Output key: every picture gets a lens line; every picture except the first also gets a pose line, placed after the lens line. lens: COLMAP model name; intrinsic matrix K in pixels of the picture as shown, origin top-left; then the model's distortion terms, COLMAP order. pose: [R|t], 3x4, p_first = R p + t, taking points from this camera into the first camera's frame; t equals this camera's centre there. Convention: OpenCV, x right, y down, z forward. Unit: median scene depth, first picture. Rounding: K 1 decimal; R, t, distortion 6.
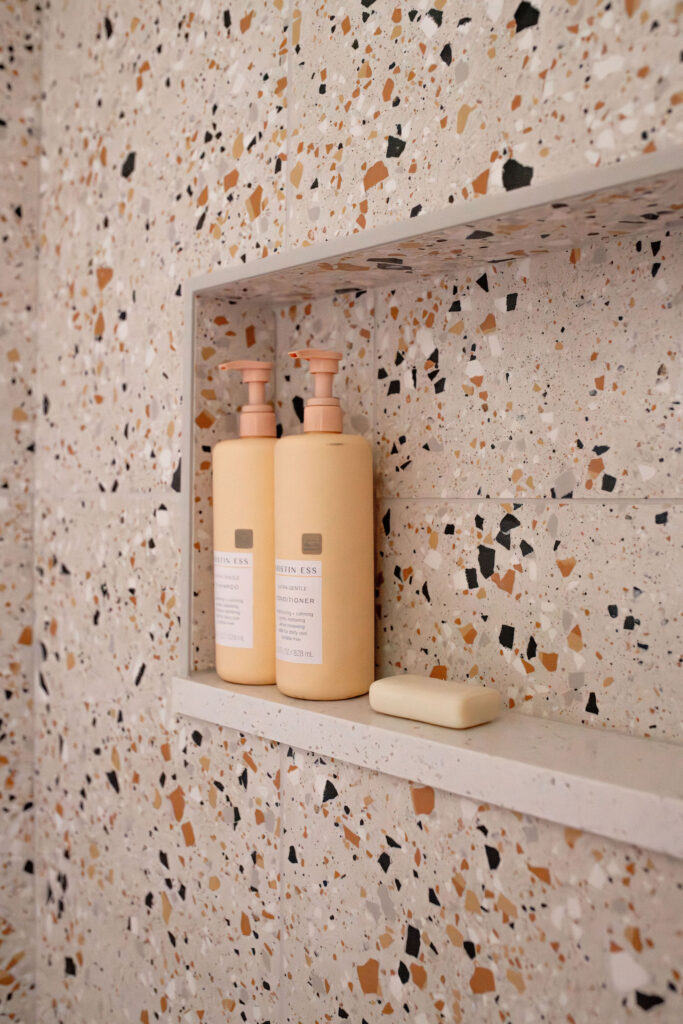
lens RADIAL K [[980.1, 0, 340.9], [0, 980.1, 511.8], [0, 0, 1]] dist [-0.037626, 0.000000]
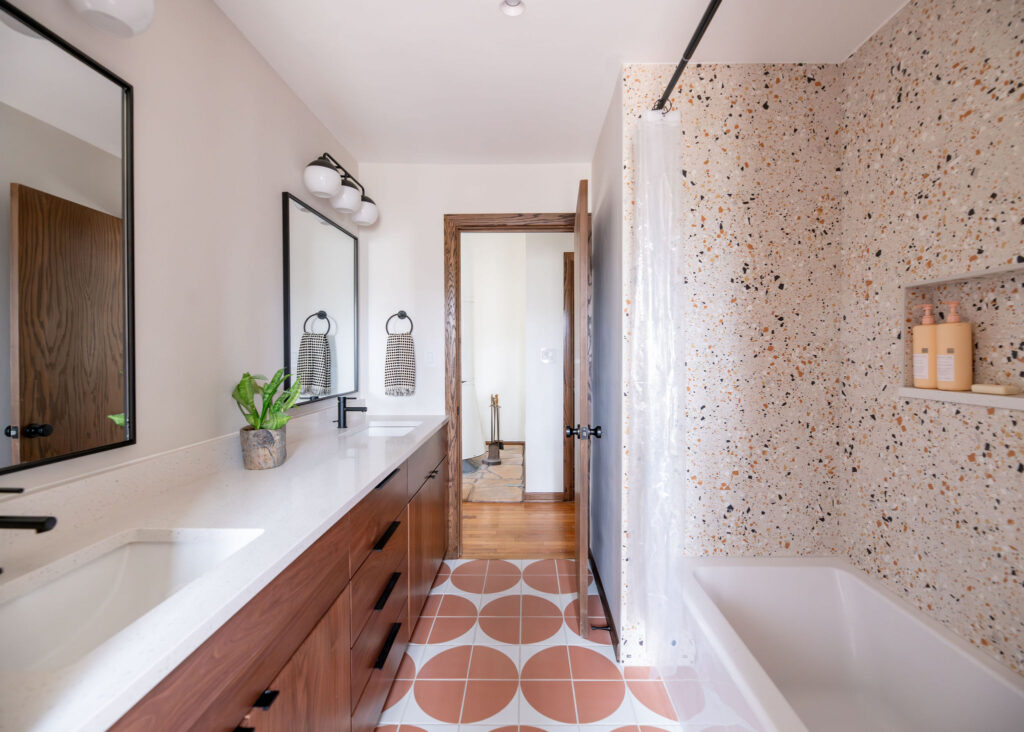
lens RADIAL K [[444.2, 0, 518.1], [0, 444.2, 359.3], [0, 0, 1]] dist [-0.007610, -0.002293]
pose [[0.738790, -0.002707, -0.673931, -0.113236], [0.002794, 0.999996, -0.000954, 0.059101], [0.673930, -0.001178, 0.738794, -1.376528]]
